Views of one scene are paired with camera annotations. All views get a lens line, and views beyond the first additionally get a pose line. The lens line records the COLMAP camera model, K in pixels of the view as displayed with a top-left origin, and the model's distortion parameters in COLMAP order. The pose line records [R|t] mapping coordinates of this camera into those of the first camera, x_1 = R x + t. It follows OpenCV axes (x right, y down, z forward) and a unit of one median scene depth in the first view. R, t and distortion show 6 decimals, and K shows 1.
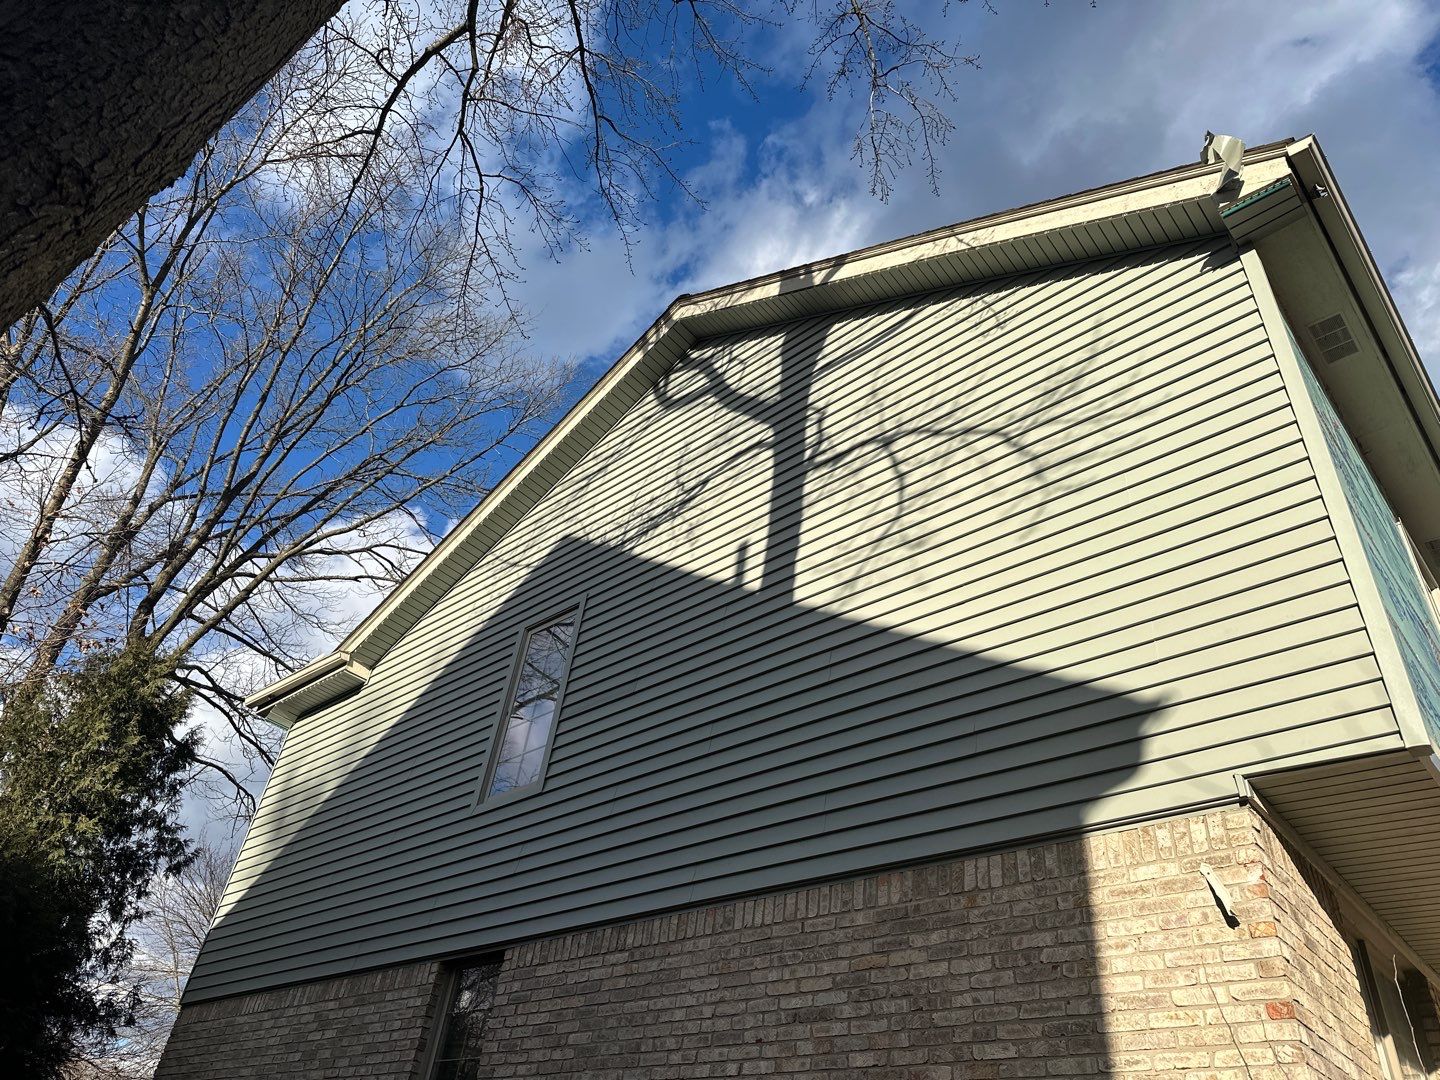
lens RADIAL K [[994.3, 0, 721.2], [0, 994.3, 551.9], [0, 0, 1]] dist [0.037806, -0.046963]
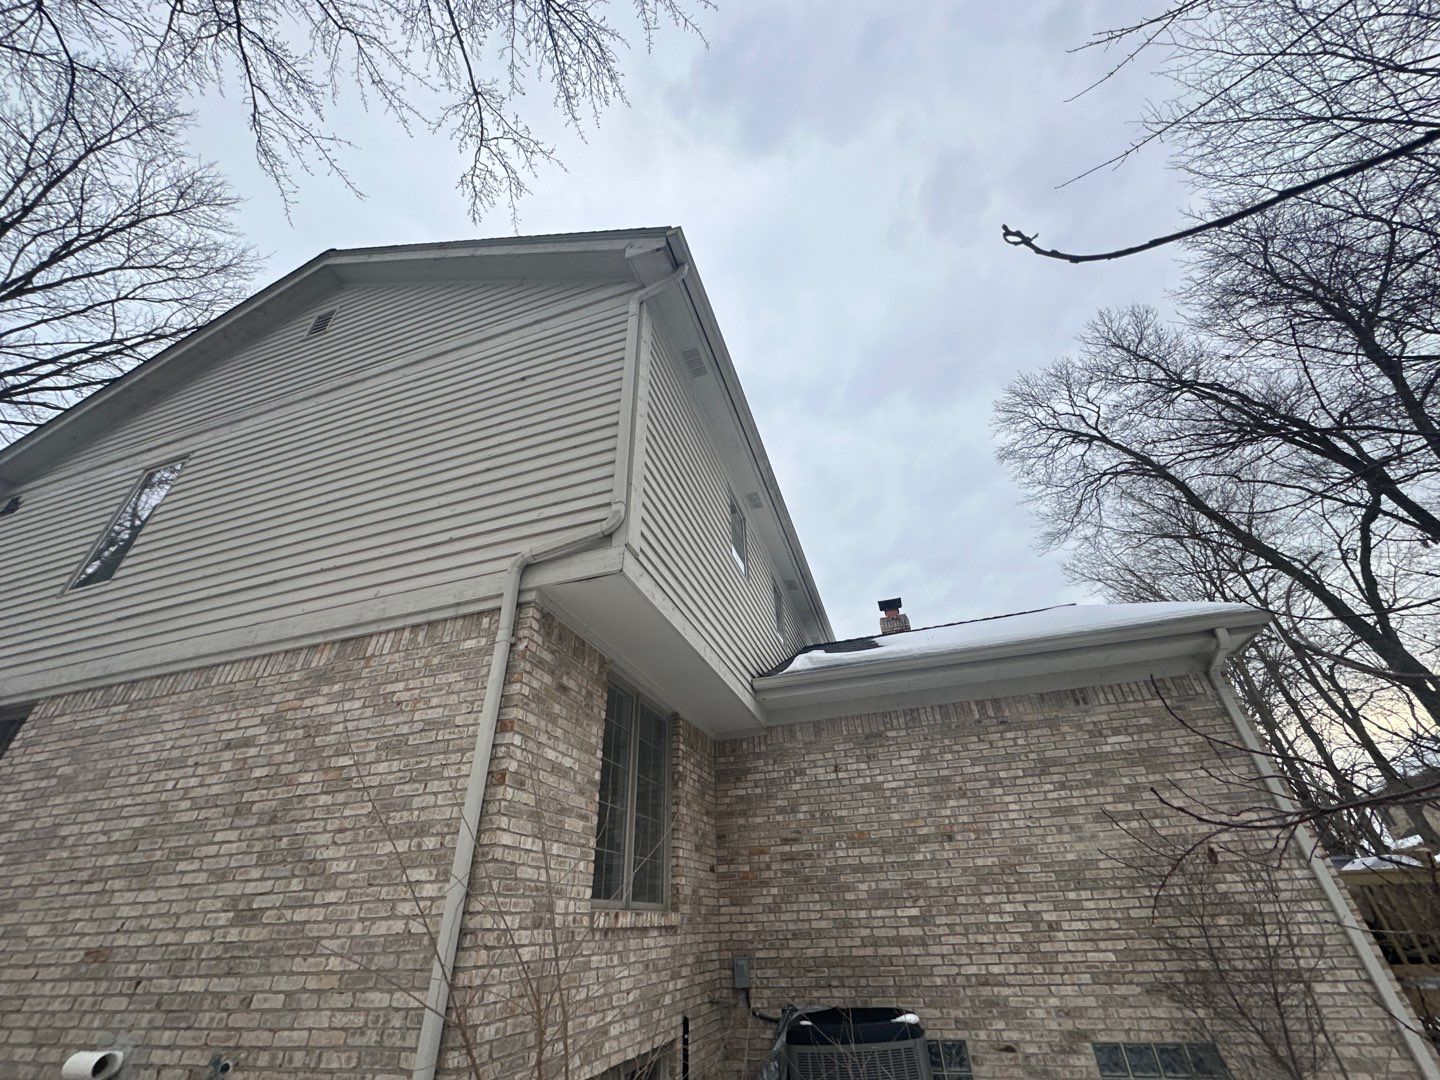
lens RADIAL K [[569.4, 0, 717.4], [0, 569.4, 537.7], [0, 0, 1]] dist [-0.002788, 0.000728]
pose [[0.905932, 0.113862, 0.407826, 0.304790], [-0.142705, 0.988920, 0.040903, 0.051538], [-0.398650, -0.095254, 0.912143, 0.045832]]
